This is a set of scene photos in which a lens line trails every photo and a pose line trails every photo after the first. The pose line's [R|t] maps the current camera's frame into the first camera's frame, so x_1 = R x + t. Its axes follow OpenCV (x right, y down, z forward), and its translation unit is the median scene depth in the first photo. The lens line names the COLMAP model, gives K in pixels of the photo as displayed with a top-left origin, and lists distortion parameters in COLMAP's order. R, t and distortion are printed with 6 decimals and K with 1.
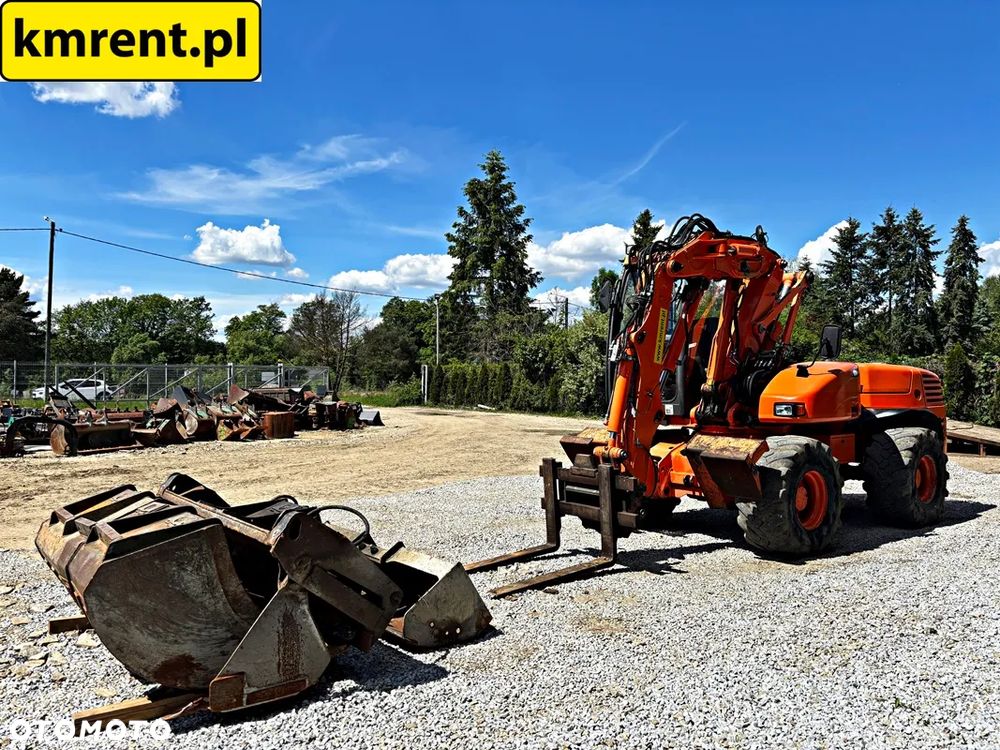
lens RADIAL K [[759.0, 0, 491.3], [0, 759.0, 370.7], [0, 0, 1]] dist [0.032080, -0.035421]
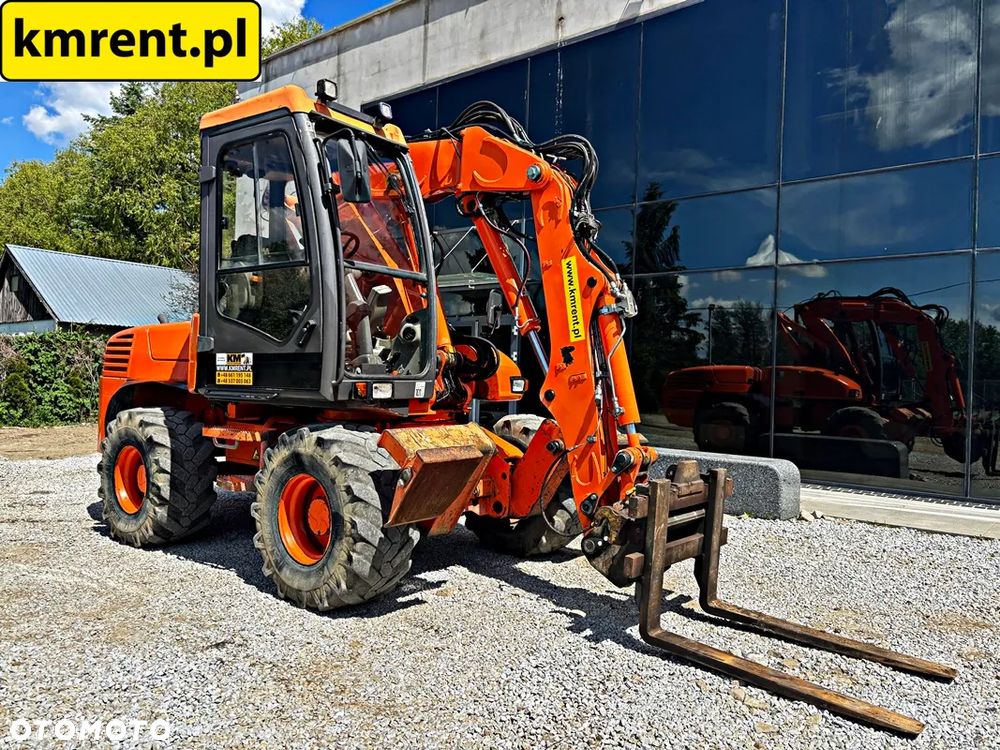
lens RADIAL K [[759.0, 0, 494.6], [0, 759.0, 383.3], [0, 0, 1]] dist [0.032080, -0.035421]
pose [[-0.215038, -0.013340, 0.976515, -0.386833], [-0.038743, 0.999236, 0.005119, 0.040318], [-0.975837, -0.036732, -0.215390, 1.072080]]
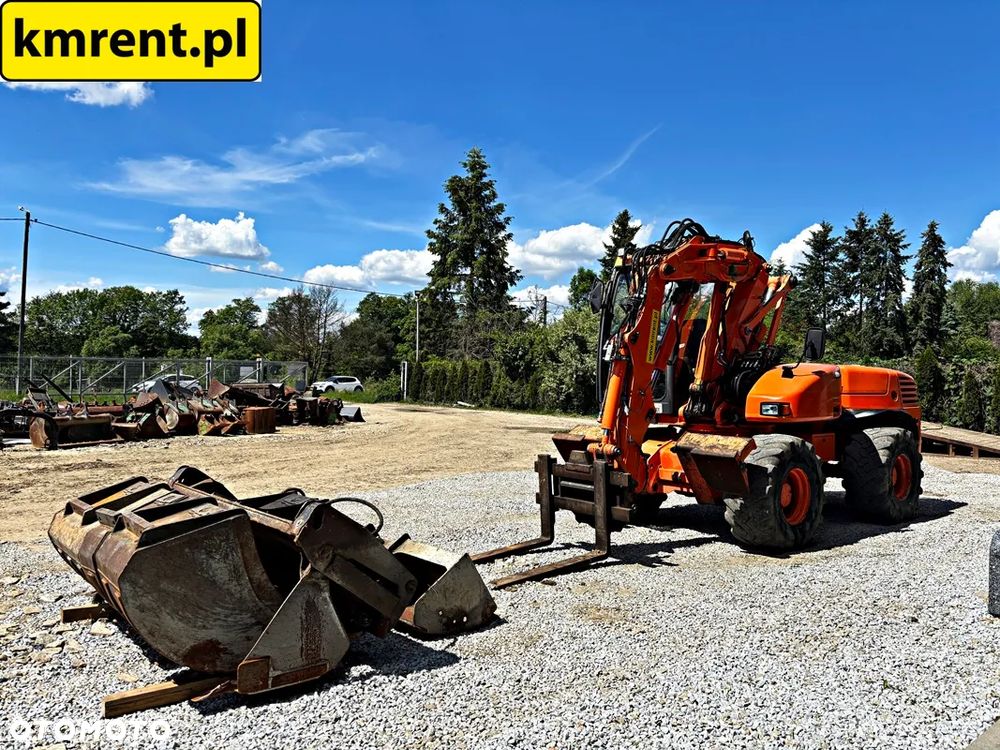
lens RADIAL K [[759.0, 0, 491.9], [0, 759.0, 370.4], [0, 0, 1]] dist [0.032080, -0.035421]
pose [[0.999401, 0.010714, 0.032894, -0.025703], [-0.010818, 0.999937, 0.002989, -0.000689], [-0.032859, -0.003343, 0.999454, -0.021359]]
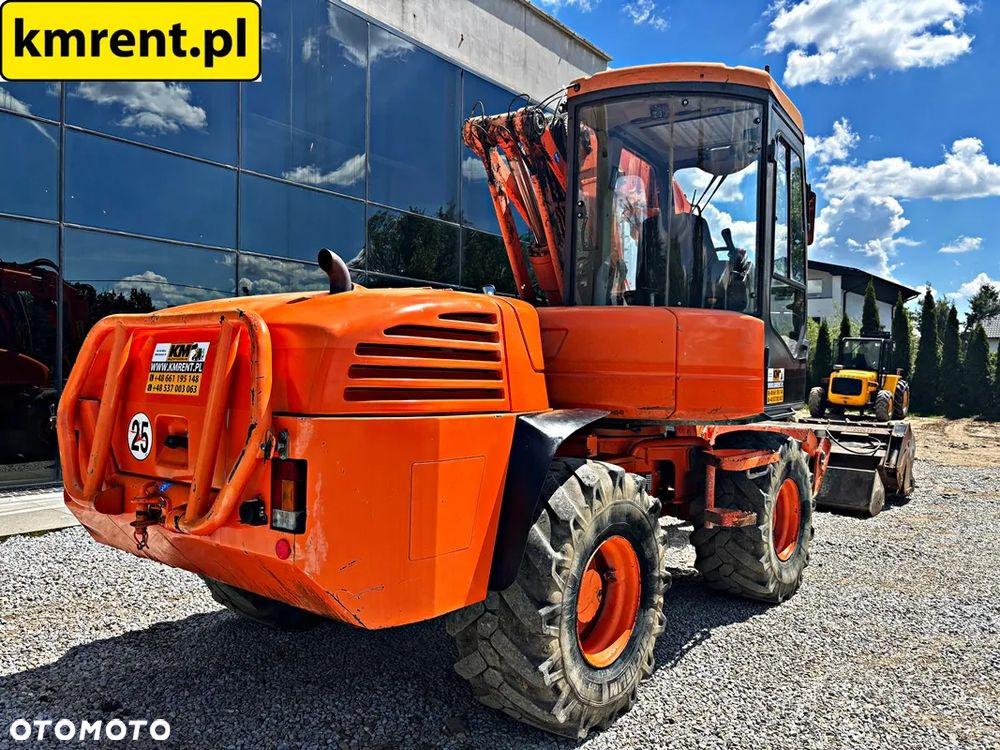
lens RADIAL K [[759.0, 0, 500.0], [0, 759.0, 383.8], [0, 0, 1]] dist [0.032080, -0.035421]
pose [[-0.967854, -0.011621, -0.251244, 0.575510], [-0.013381, 0.999896, 0.005298, 0.038425], [0.251157, 0.008489, -0.967909, 1.623542]]
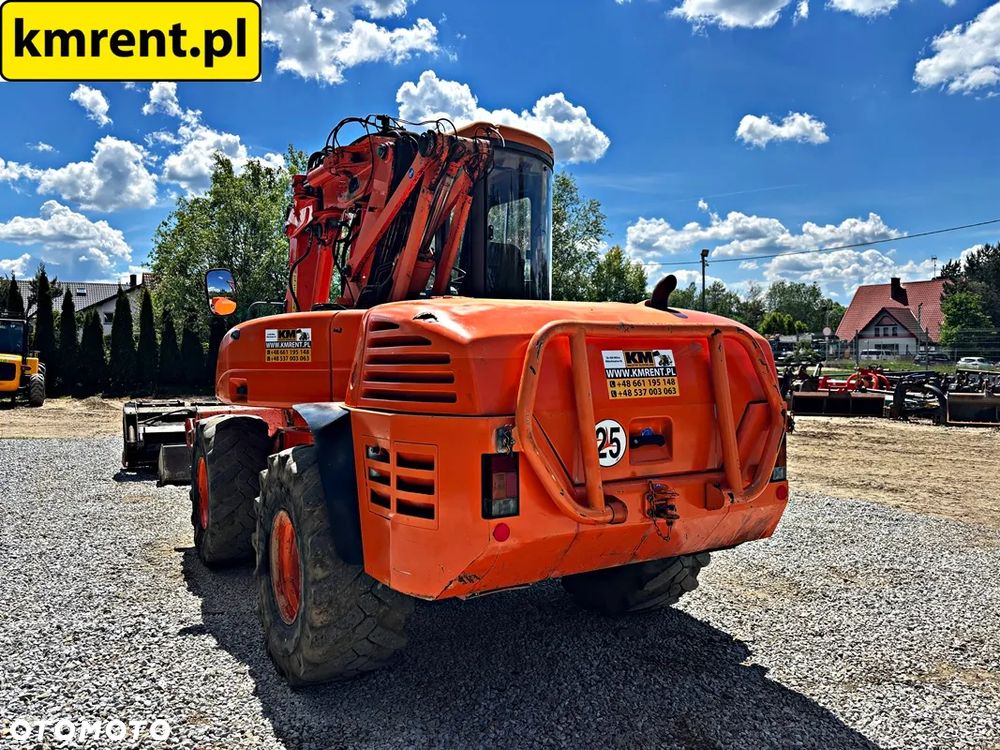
lens RADIAL K [[759.0, 0, 494.7], [0, 759.0, 371.6], [0, 0, 1]] dist [0.032080, -0.035421]
pose [[-0.135756, 0.024321, -0.990444, 1.019216], [0.020328, 0.999557, 0.021758, 0.024318], [0.990534, -0.017180, -0.136190, 1.224490]]
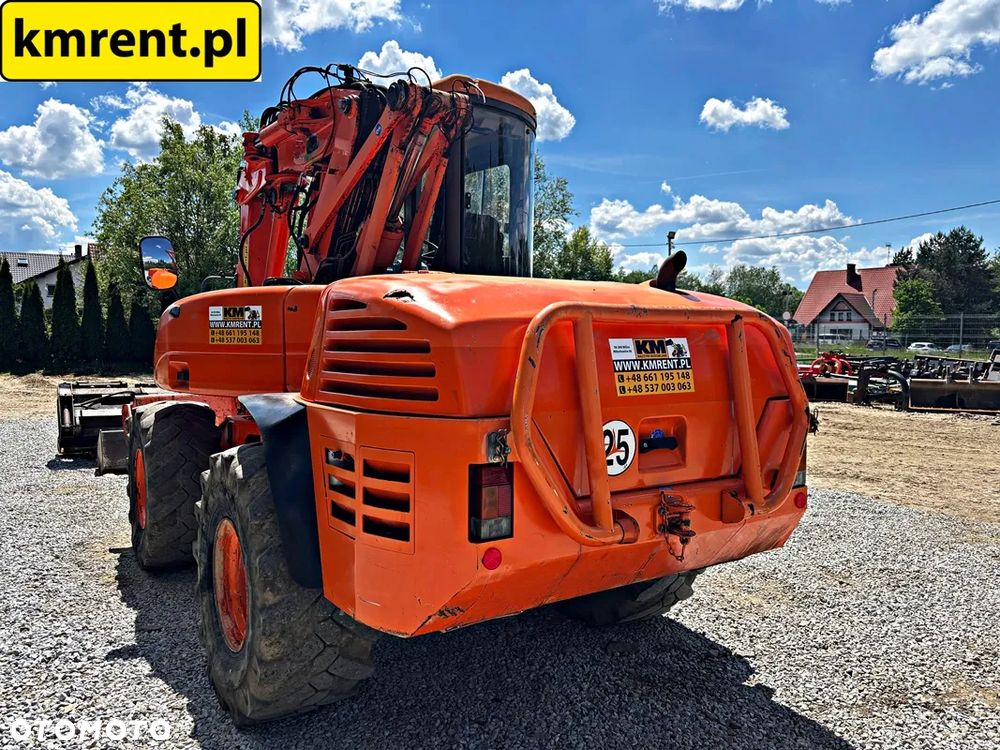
lens RADIAL K [[759.0, 0, 506.6], [0, 759.0, 382.7], [0, 0, 1]] dist [0.032080, -0.035421]
pose [[-0.071291, 0.064154, -0.995390, 0.960624], [0.007759, 0.997935, 0.063763, 0.021081], [0.997425, -0.003178, -0.071642, 1.206182]]
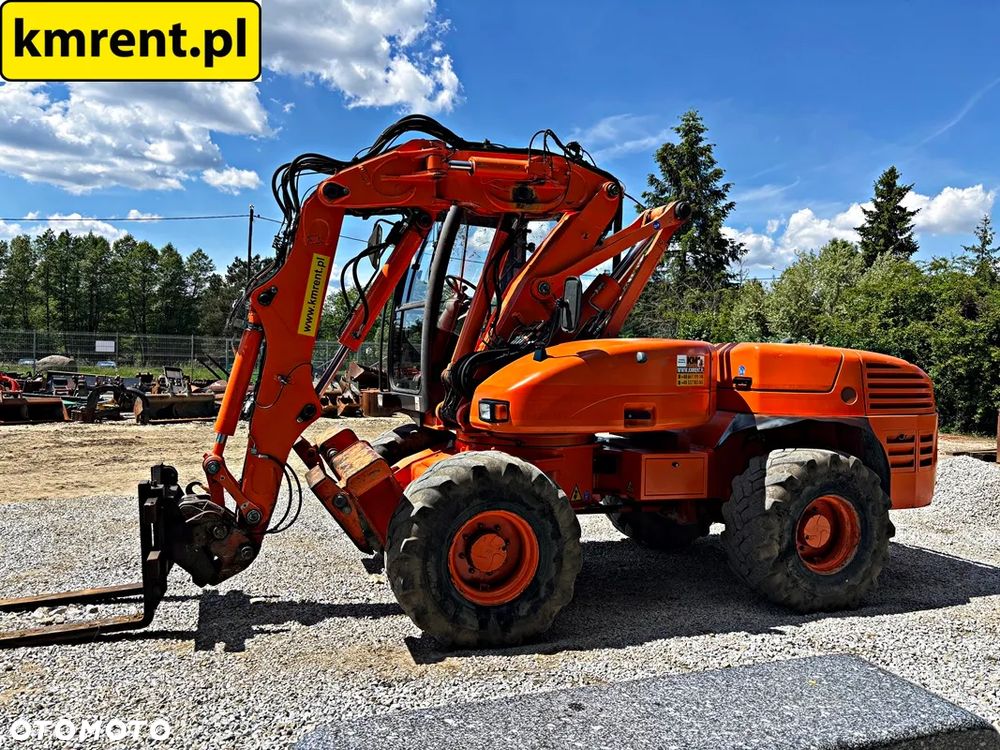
lens RADIAL K [[759.0, 0, 504.2], [0, 759.0, 375.1], [0, 0, 1]] dist [0.032080, -0.035421]
pose [[0.946869, 0.028411, -0.320362, 0.535798], [-0.018870, 0.999282, 0.032848, 0.000297], [0.321066, -0.025057, 0.946725, 0.360775]]
